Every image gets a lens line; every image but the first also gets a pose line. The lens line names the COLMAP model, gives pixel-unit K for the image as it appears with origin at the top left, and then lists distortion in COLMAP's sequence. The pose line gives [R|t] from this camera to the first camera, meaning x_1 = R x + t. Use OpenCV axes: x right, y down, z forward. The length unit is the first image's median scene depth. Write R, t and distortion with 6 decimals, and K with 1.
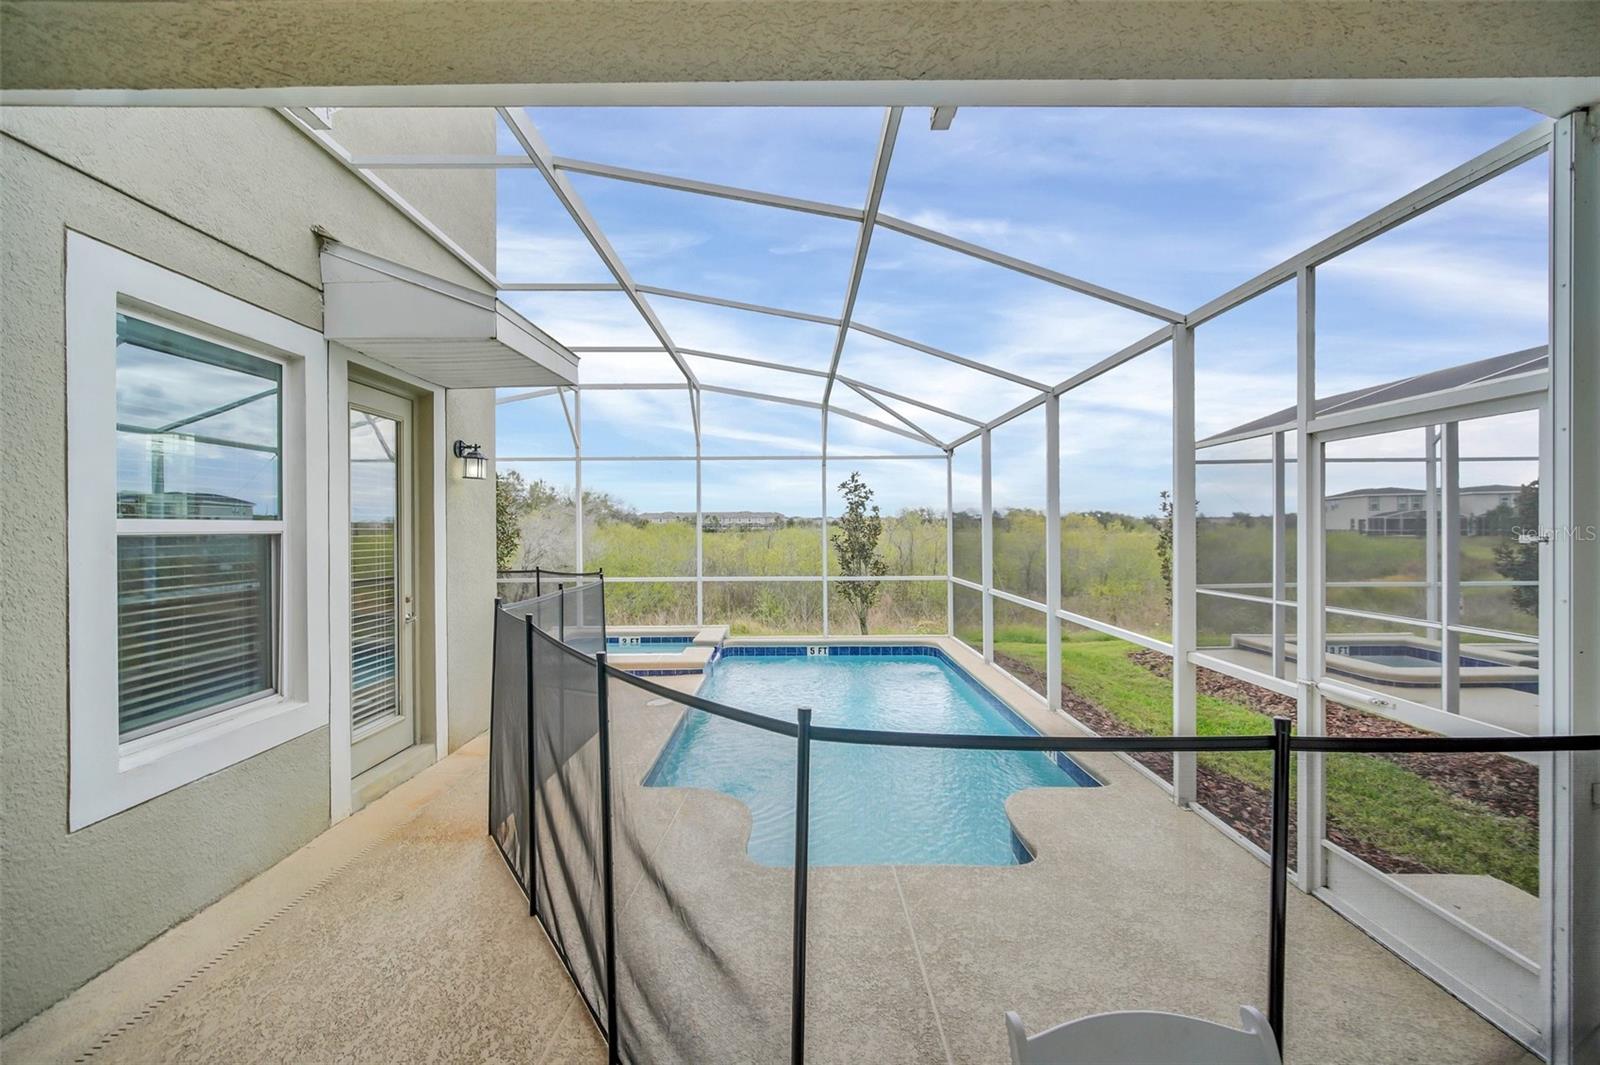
lens RADIAL K [[720.3, 0, 789.7], [0, 720.3, 528.9], [0, 0, 1]] dist [0.000250, 0.000021]
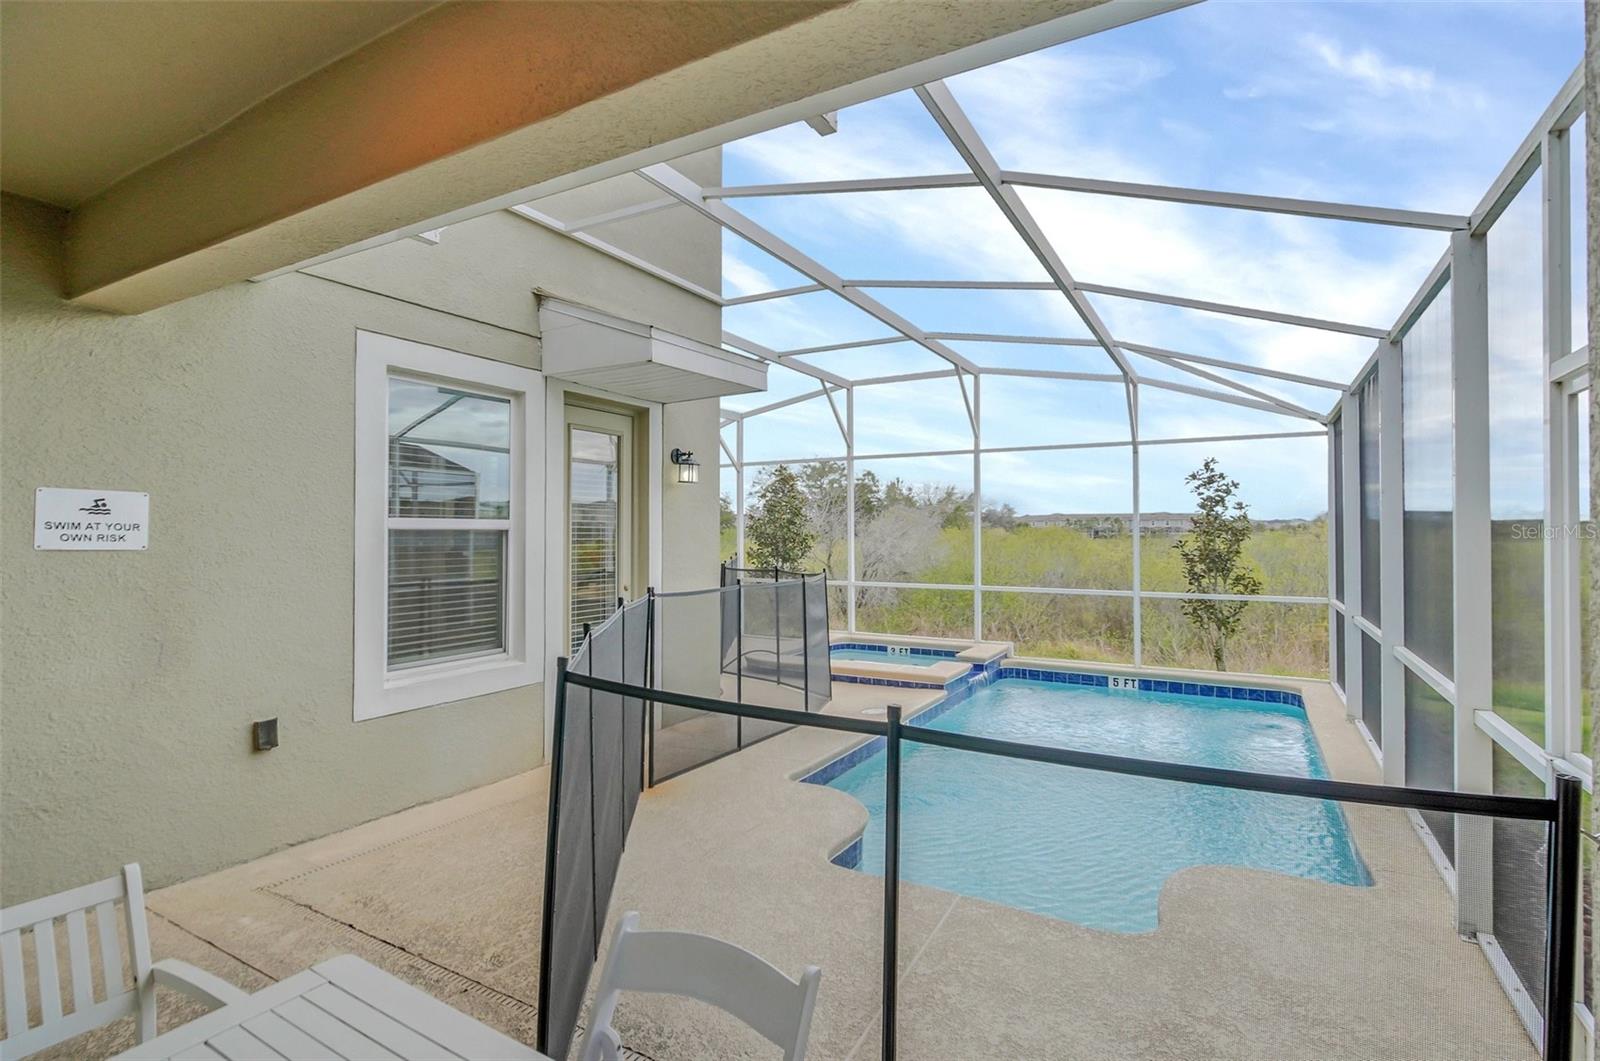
lens RADIAL K [[809.5, 0, 718.9], [0, 809.5, 524.9], [0, 0, 1]] dist [0.000726, -0.000469]
pose [[0.844793, 0.000189, -0.535093, 0.155244], [-0.005818, 0.999944, -0.008831, 0.003372], [0.535061, 0.010574, 0.844747, -0.012032]]
